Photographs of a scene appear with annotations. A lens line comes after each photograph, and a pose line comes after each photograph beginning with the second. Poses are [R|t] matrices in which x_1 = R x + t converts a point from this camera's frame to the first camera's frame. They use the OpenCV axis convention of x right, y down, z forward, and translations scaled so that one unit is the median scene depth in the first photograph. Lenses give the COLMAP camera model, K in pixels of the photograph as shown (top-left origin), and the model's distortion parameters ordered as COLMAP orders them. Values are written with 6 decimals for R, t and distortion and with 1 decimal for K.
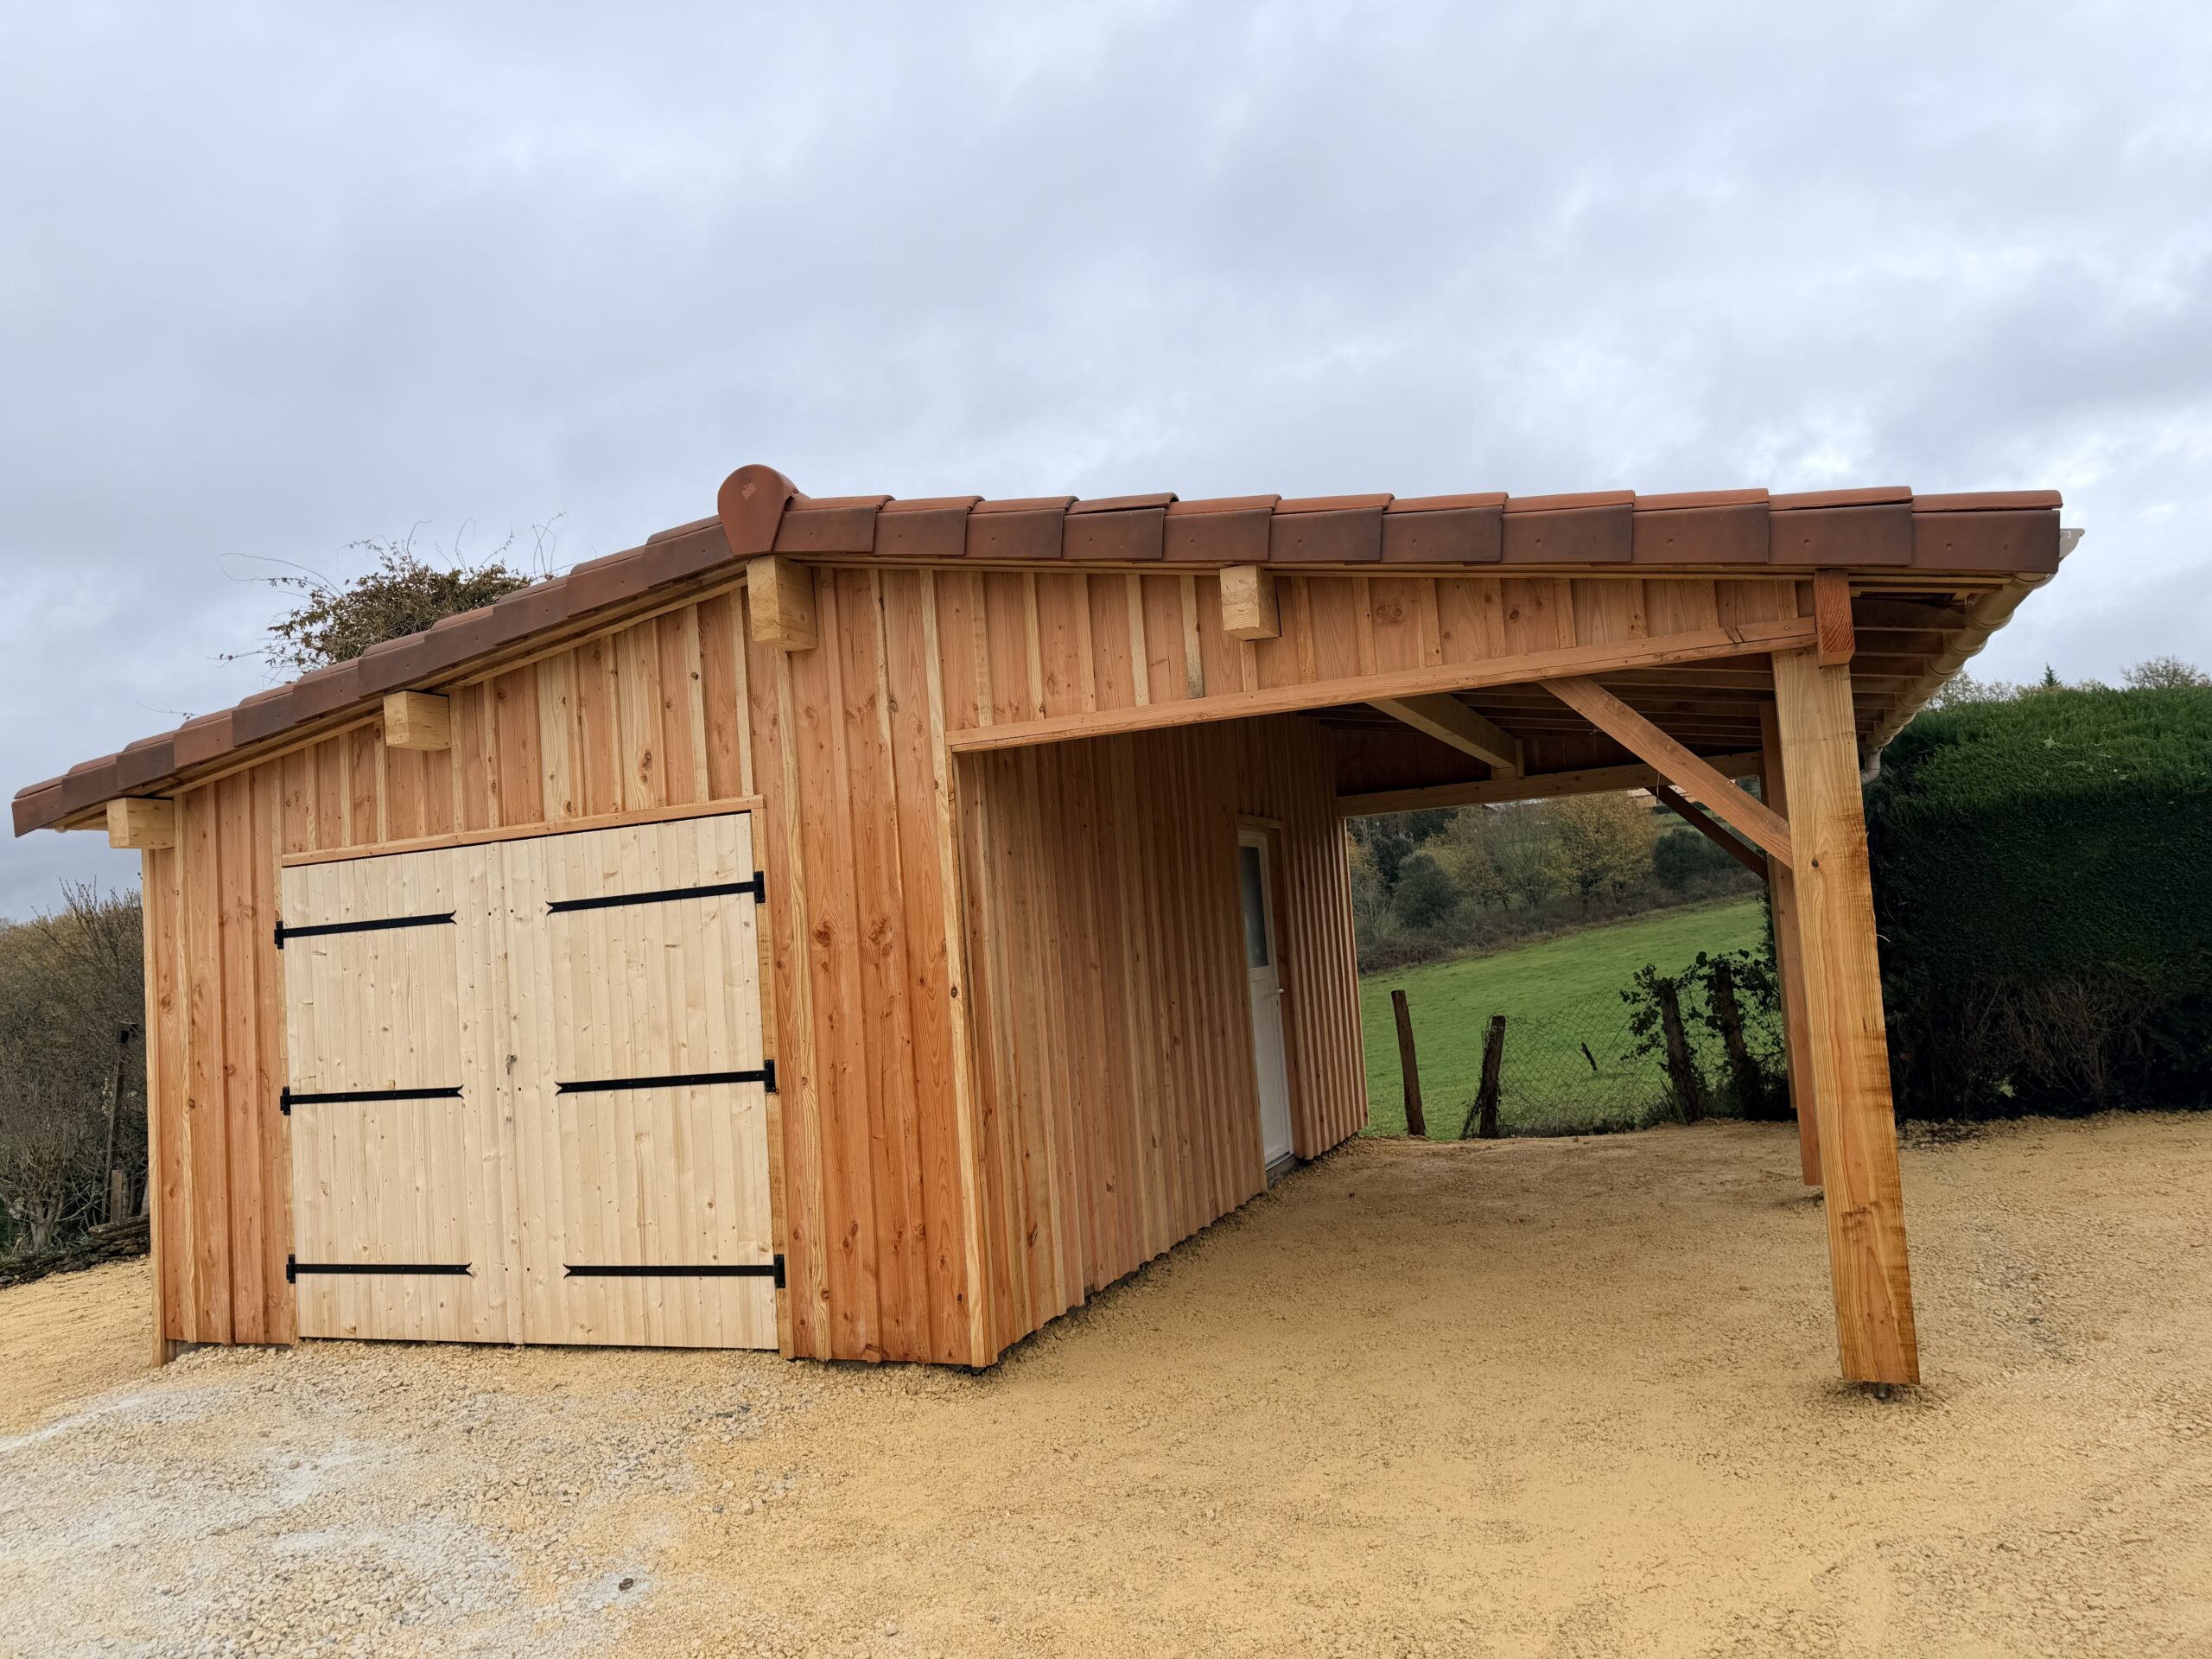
lens RADIAL K [[1565.1, 0, 1109.0], [0, 1565.1, 809.1], [0, 0, 1]] dist [0.039083, -0.082346]
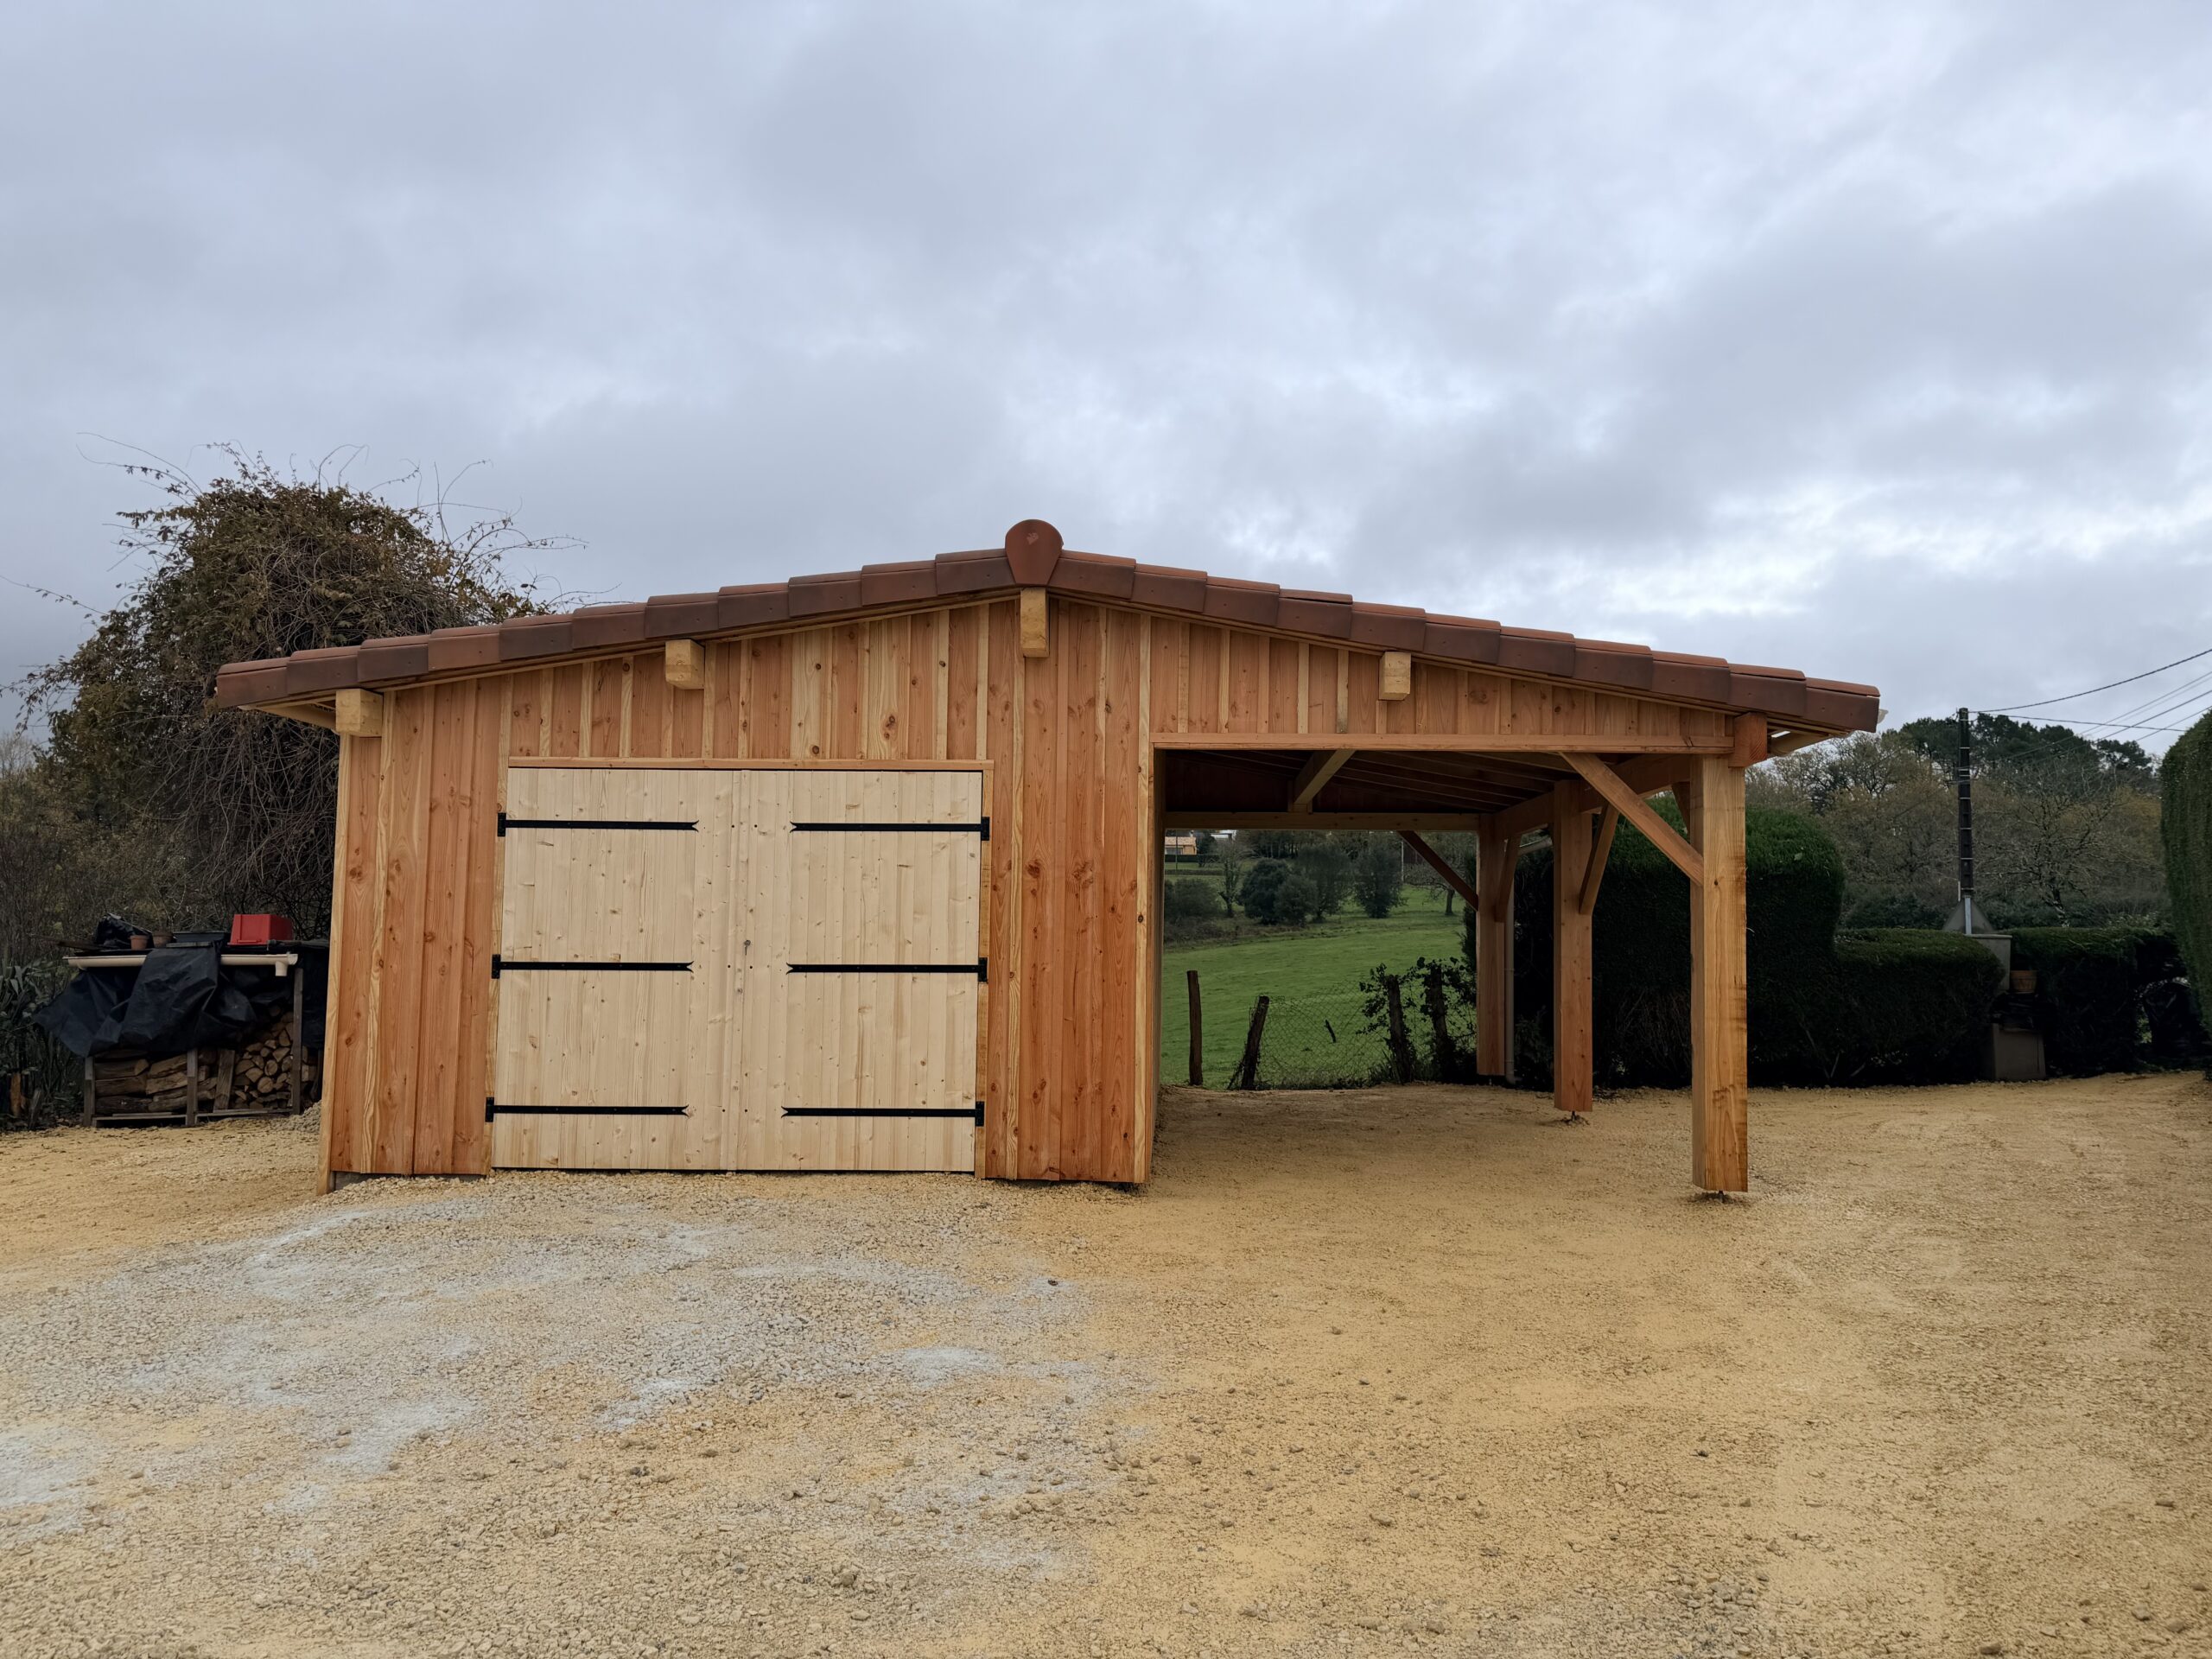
lens RADIAL K [[1547.5, 0, 1106.0], [0, 1547.5, 829.5], [0, 0, 1]] dist [0.043485, -0.001305]
pose [[0.938355, 0.110729, 0.327457, -0.547067], [-0.111041, 0.993656, -0.017808, 0.061332], [-0.327352, -0.019651, 0.944698, -0.272764]]
